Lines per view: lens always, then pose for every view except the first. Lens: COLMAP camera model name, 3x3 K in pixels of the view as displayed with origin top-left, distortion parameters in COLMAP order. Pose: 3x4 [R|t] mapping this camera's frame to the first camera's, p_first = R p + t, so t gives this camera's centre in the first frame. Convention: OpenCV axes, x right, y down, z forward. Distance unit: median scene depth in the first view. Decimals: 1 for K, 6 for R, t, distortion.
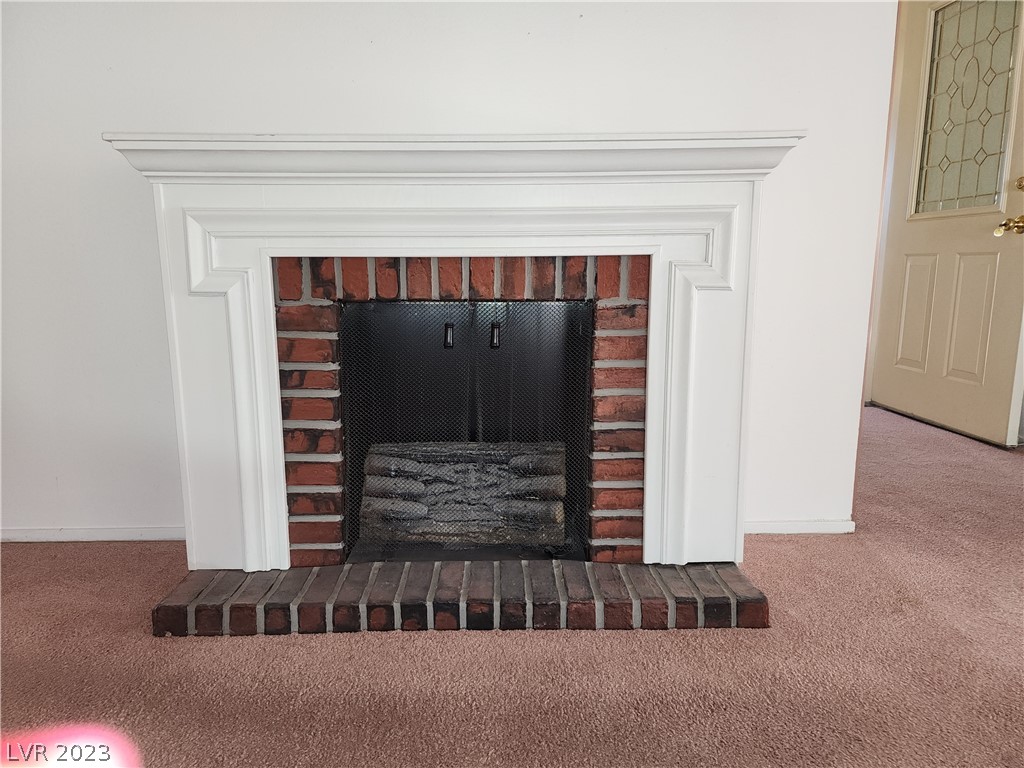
lens RADIAL K [[679.8, 0, 512.1], [0, 679.8, 378.4], [0, 0, 1]] dist [0.093204, -0.095925]
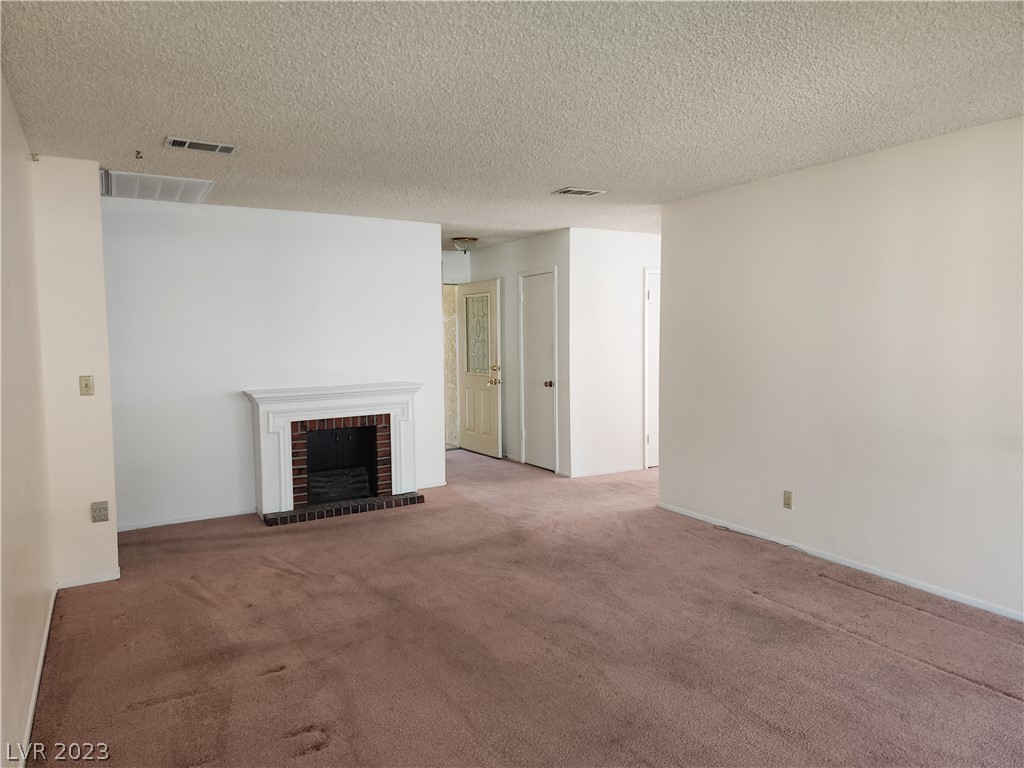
lens RADIAL K [[679.8, 0, 512.1], [0, 679.8, 378.4], [0, 0, 1]] dist [0.093204, -0.095925]
pose [[0.874696, -0.043848, 0.482684, -1.025051], [0.091528, 0.992924, -0.075664, -0.017861], [-0.475951, 0.110362, 0.872520, -2.672906]]
